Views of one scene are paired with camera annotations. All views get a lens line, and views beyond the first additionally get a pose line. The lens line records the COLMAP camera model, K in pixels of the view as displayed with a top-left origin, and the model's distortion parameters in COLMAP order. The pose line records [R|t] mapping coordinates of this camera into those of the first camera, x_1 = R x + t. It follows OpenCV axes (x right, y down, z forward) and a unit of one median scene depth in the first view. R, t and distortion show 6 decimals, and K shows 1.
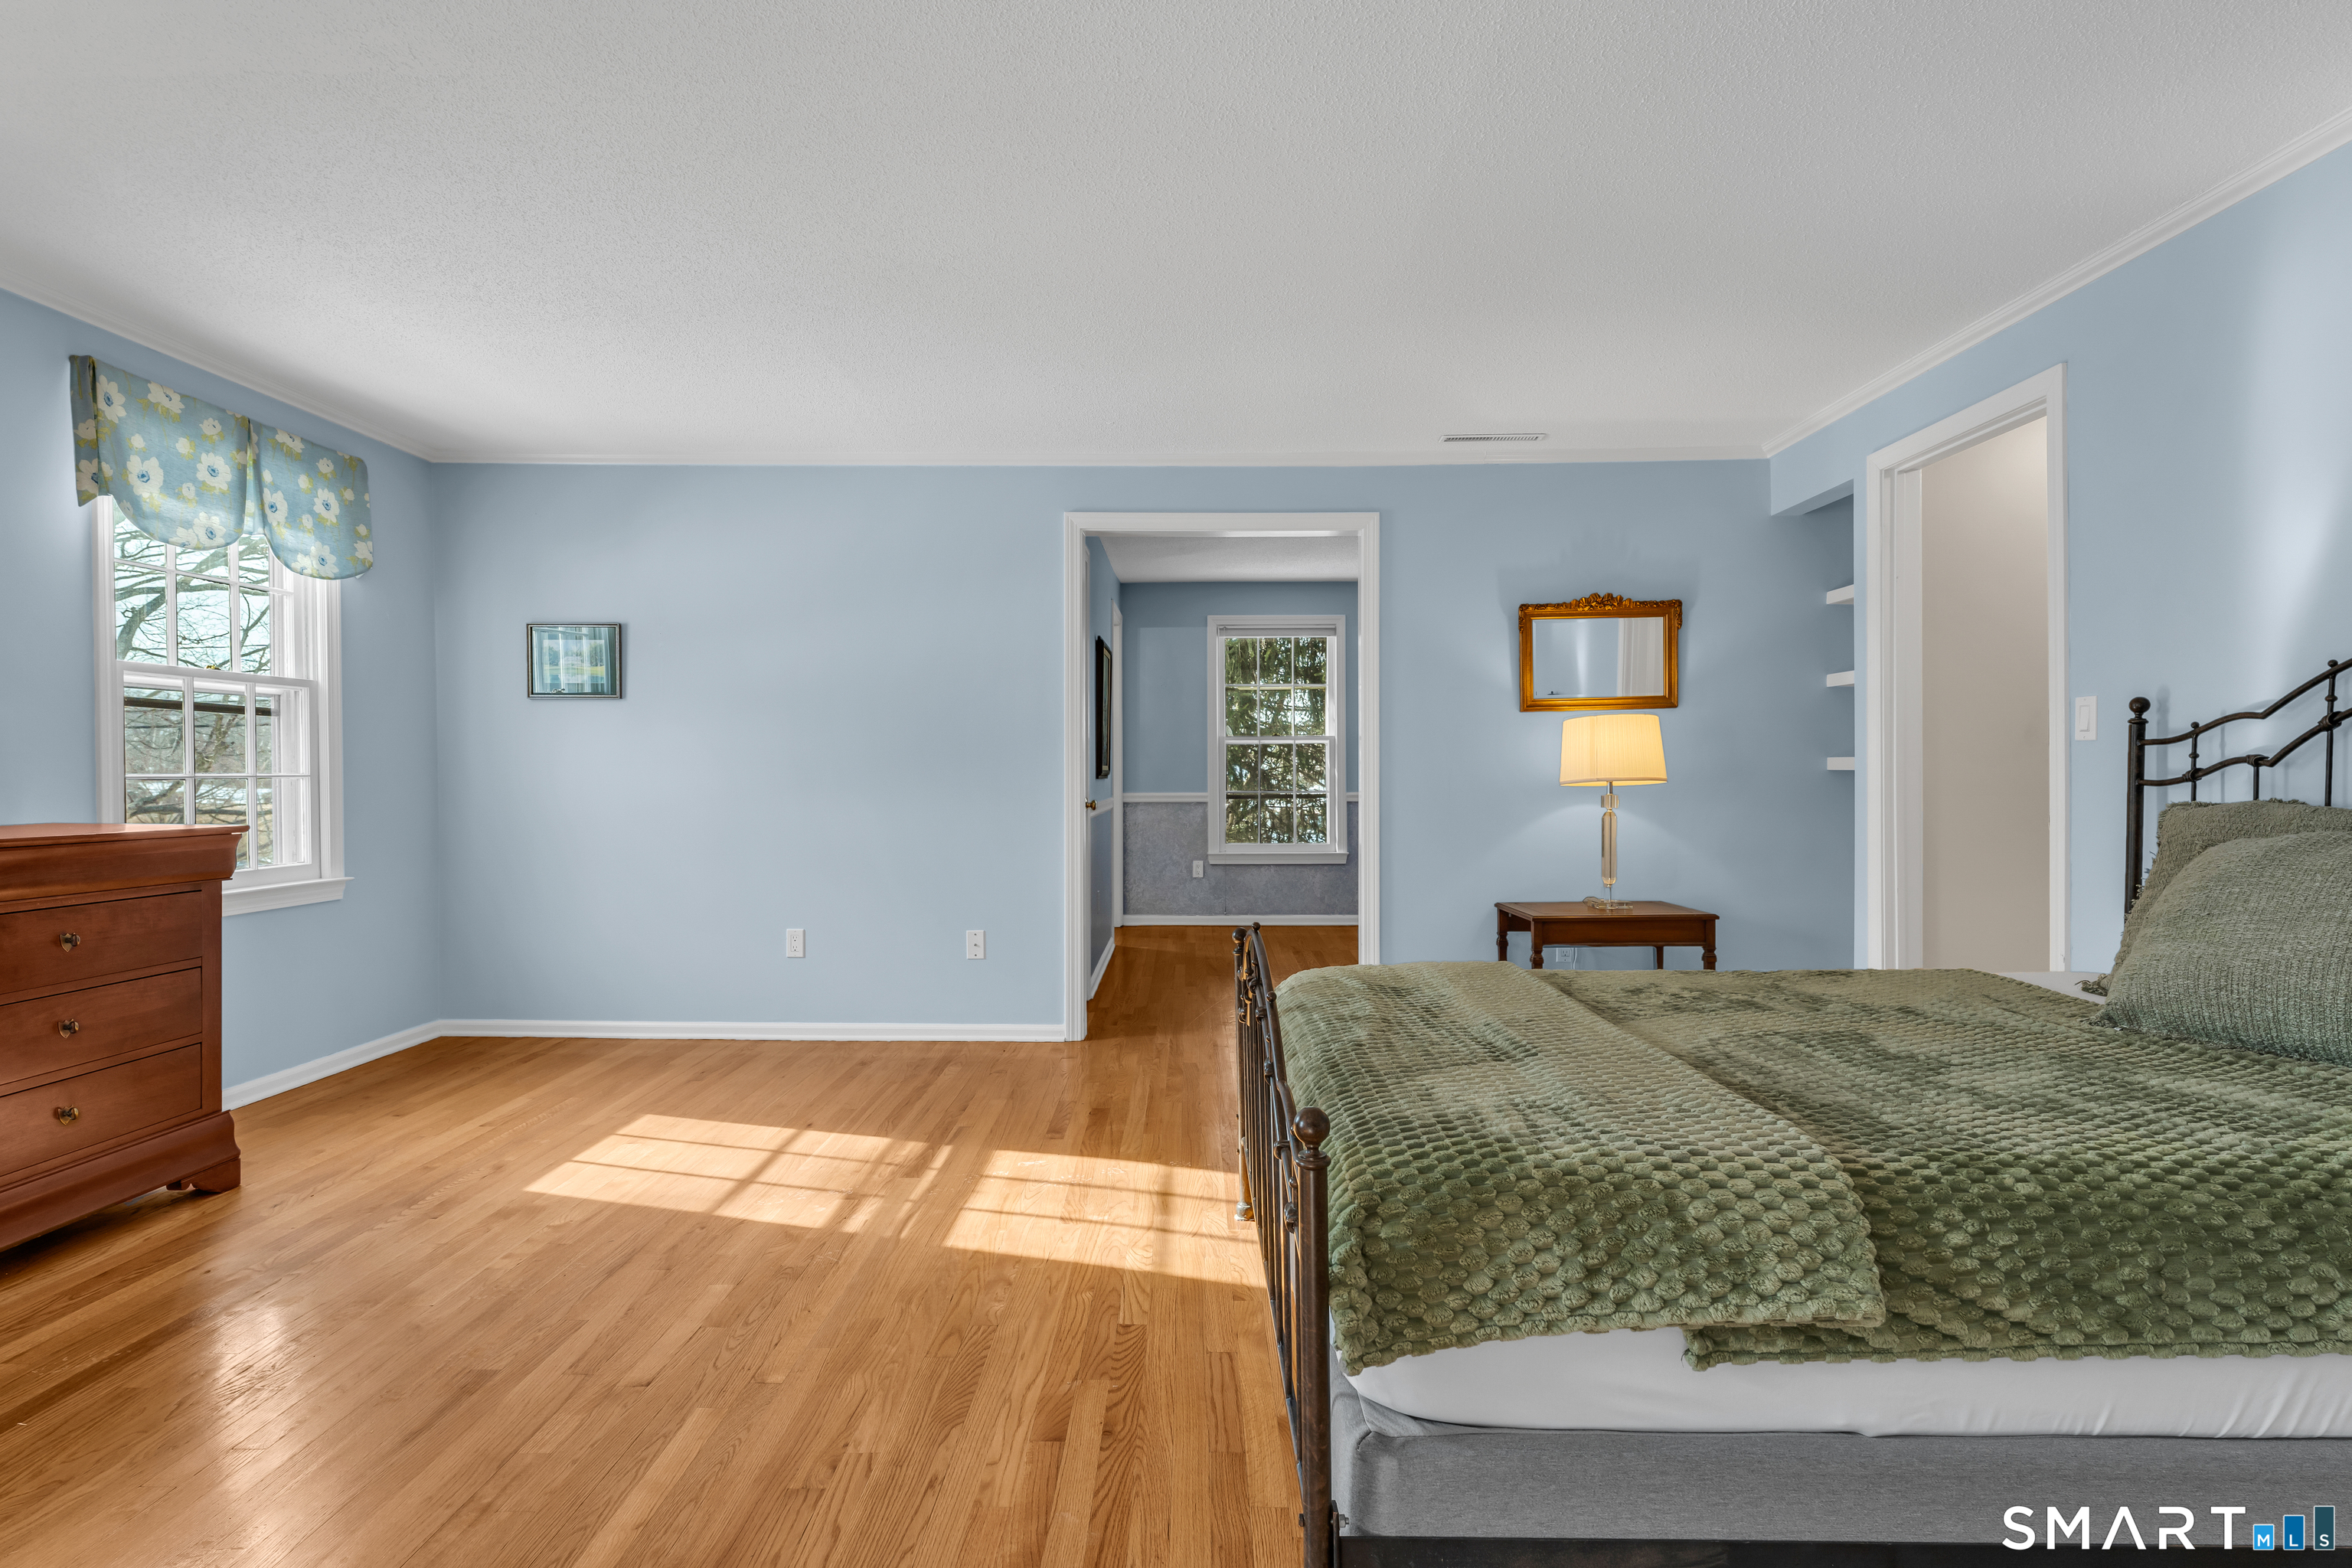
lens RADIAL K [[1191.5, 0, 1174.6], [0, 1191.5, 776.7], [0, 0, 1]] dist [0.001076, -0.000506]
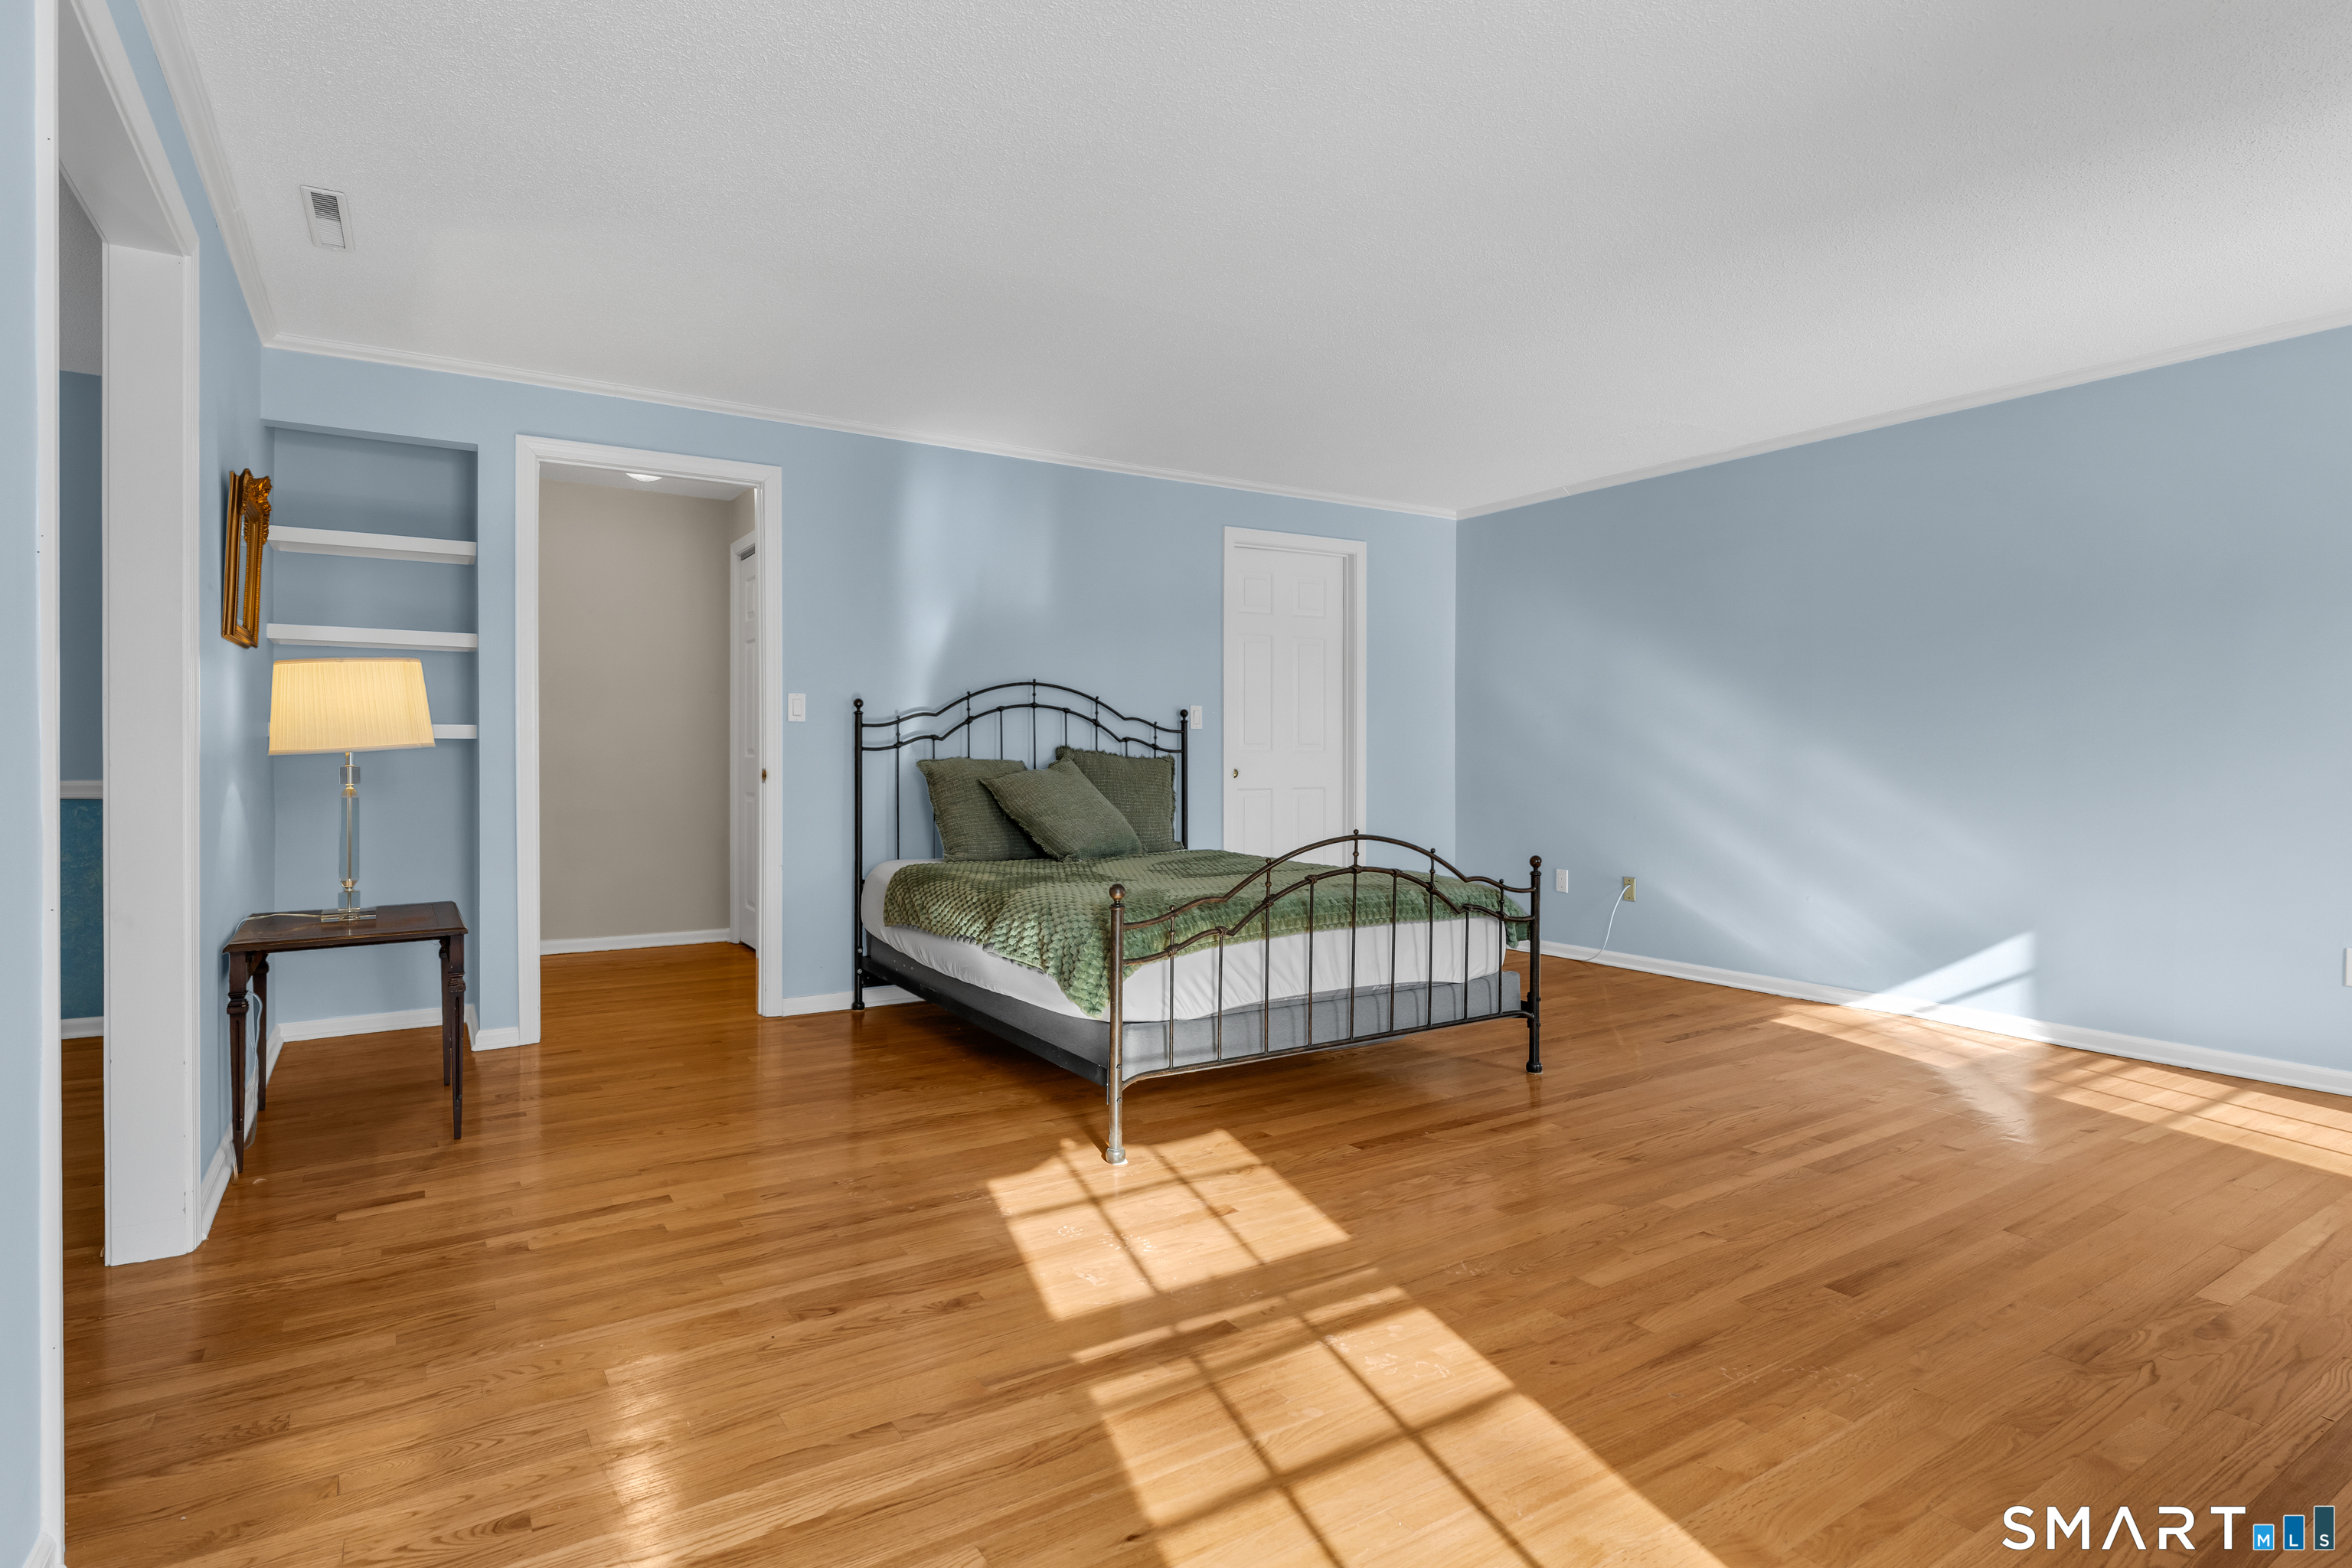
lens RADIAL K [[1202.7, 0, 1167.7], [0, 1202.7, 753.7], [0, 0, 1]] dist [-0.000004, 0.000191]
pose [[-0.539415, 0.002287, 0.842037, -0.635988], [0.001813, 0.999997, -0.001555, 0.011304], [-0.842038, 0.000688, -0.539418, 1.141990]]
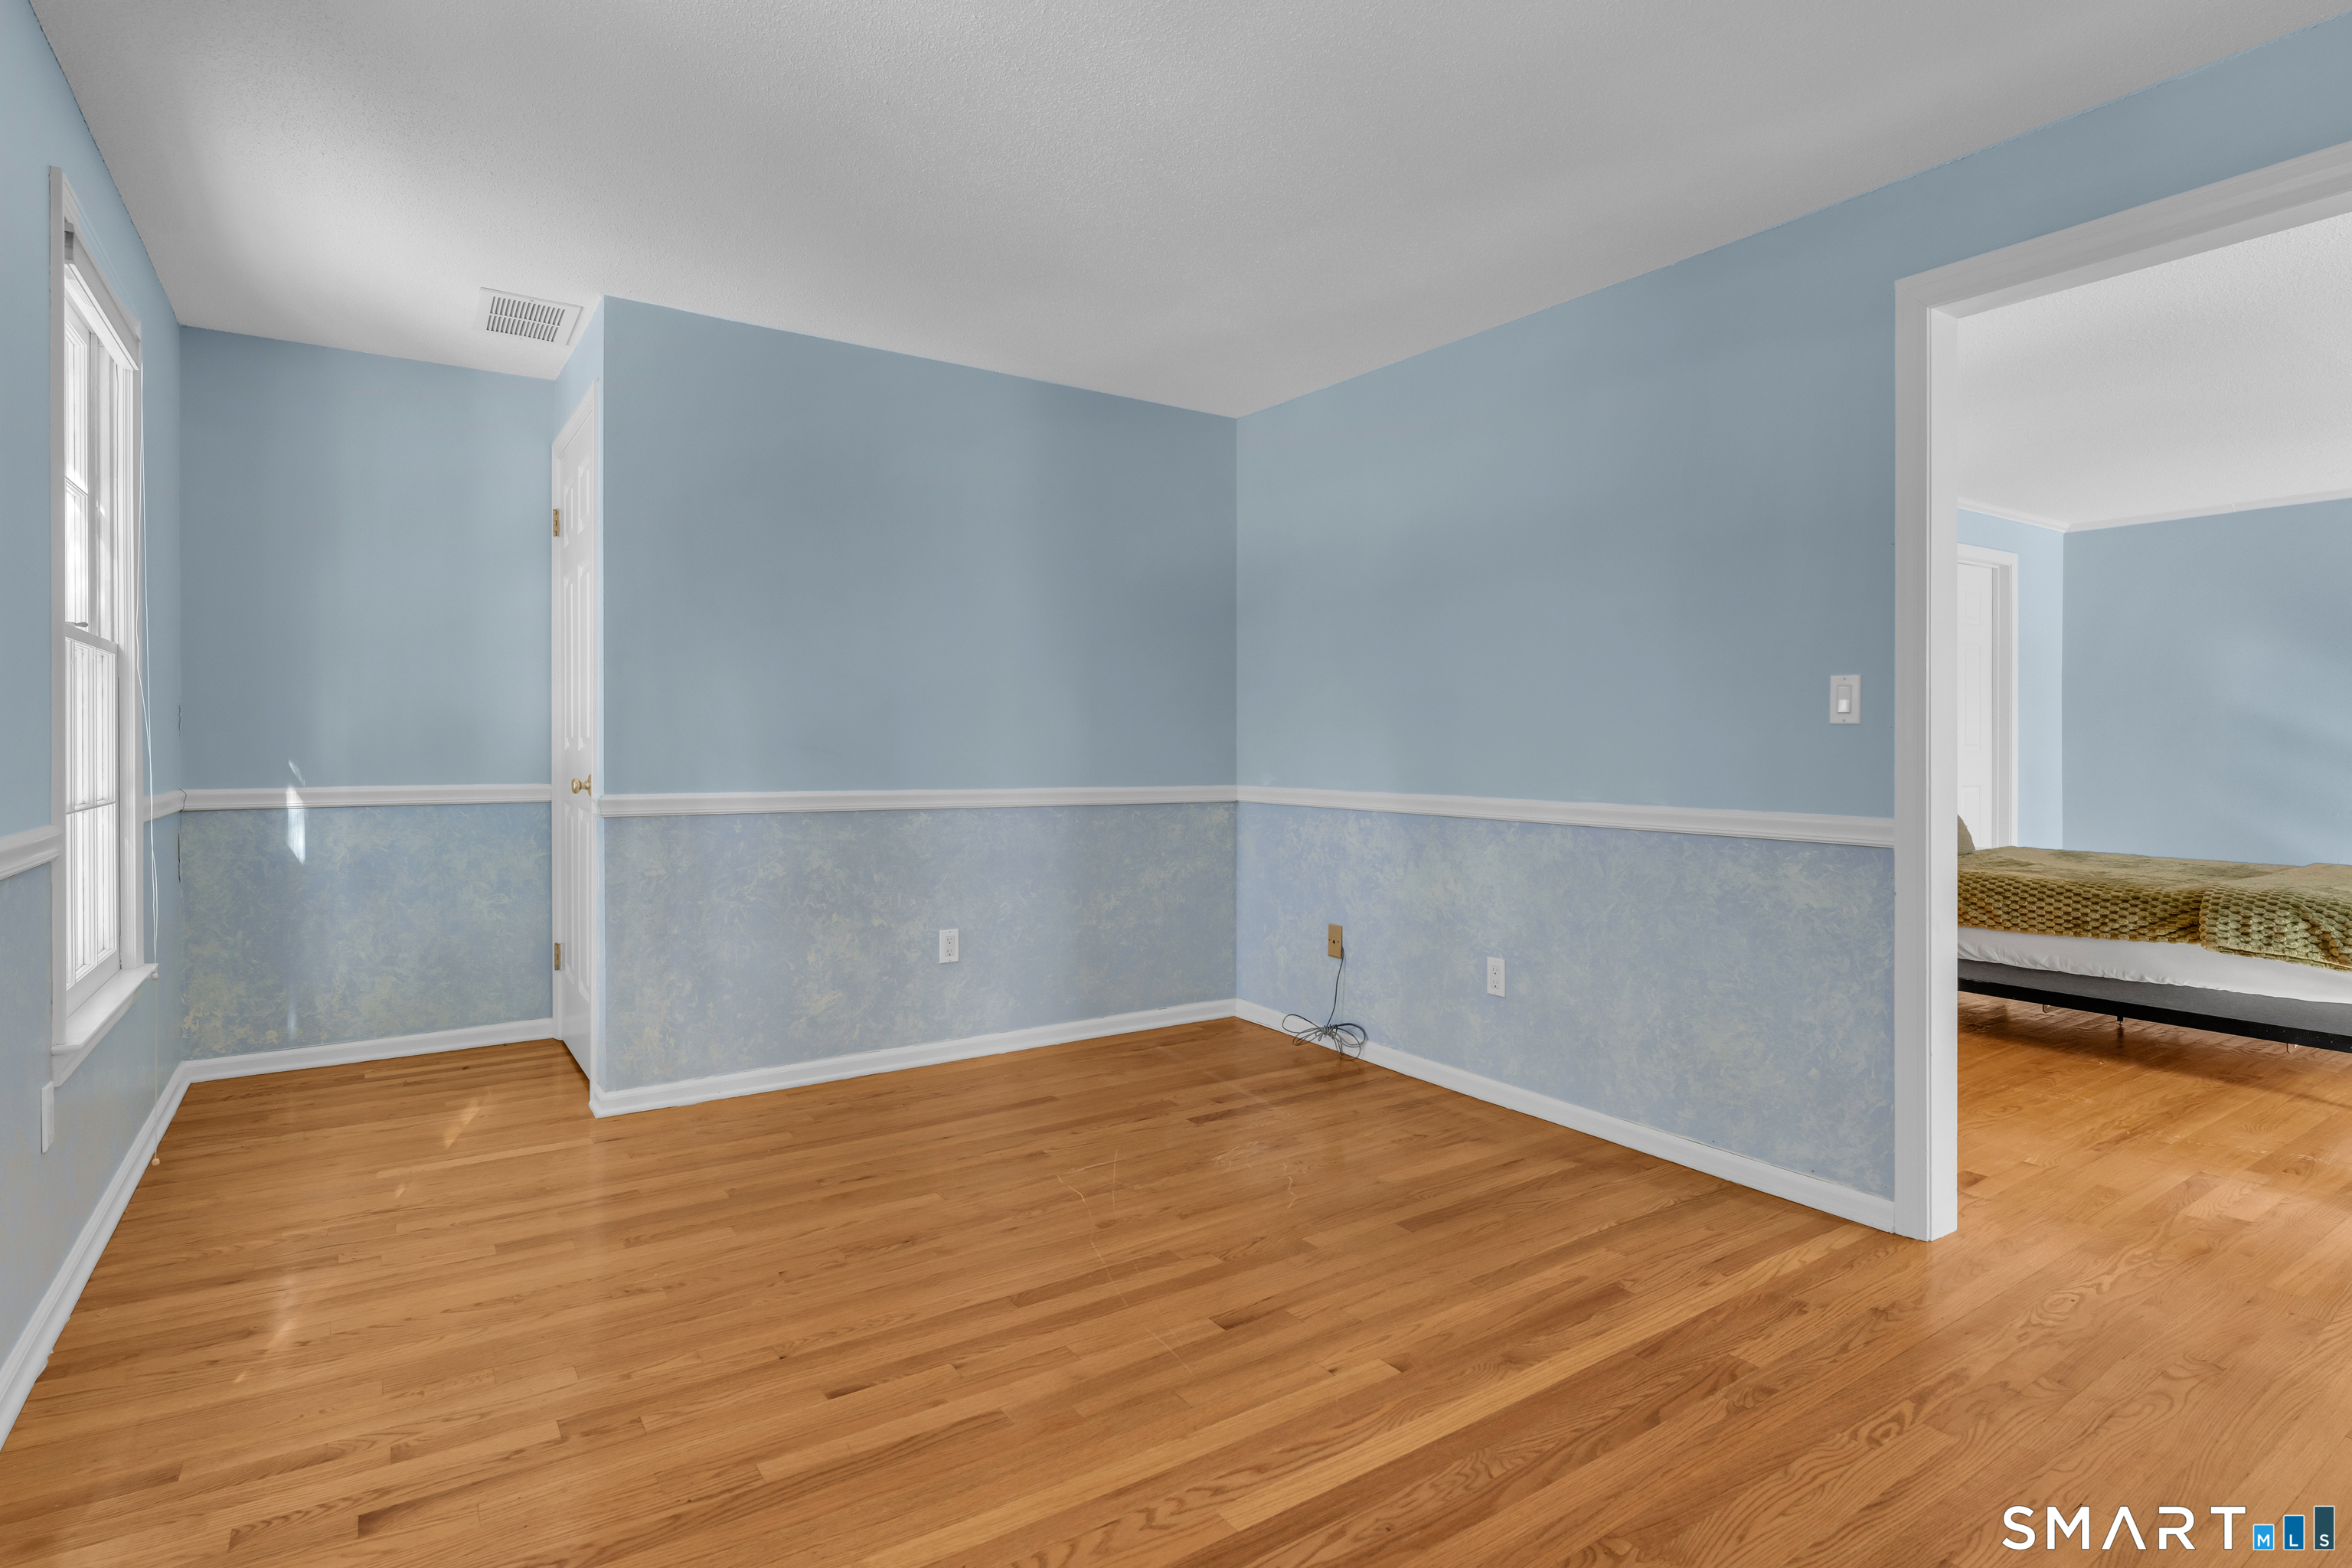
lens RADIAL K [[1202.7, 0, 1167.7], [0, 1202.7, 753.7], [0, 0, 1]] dist [-0.000004, 0.000191]
pose [[-0.573384, -0.003750, 0.819278, -0.111102], [0.003507, 0.999969, 0.007032, -0.009125], [-0.819279, 0.006905, -0.573353, 2.035478]]
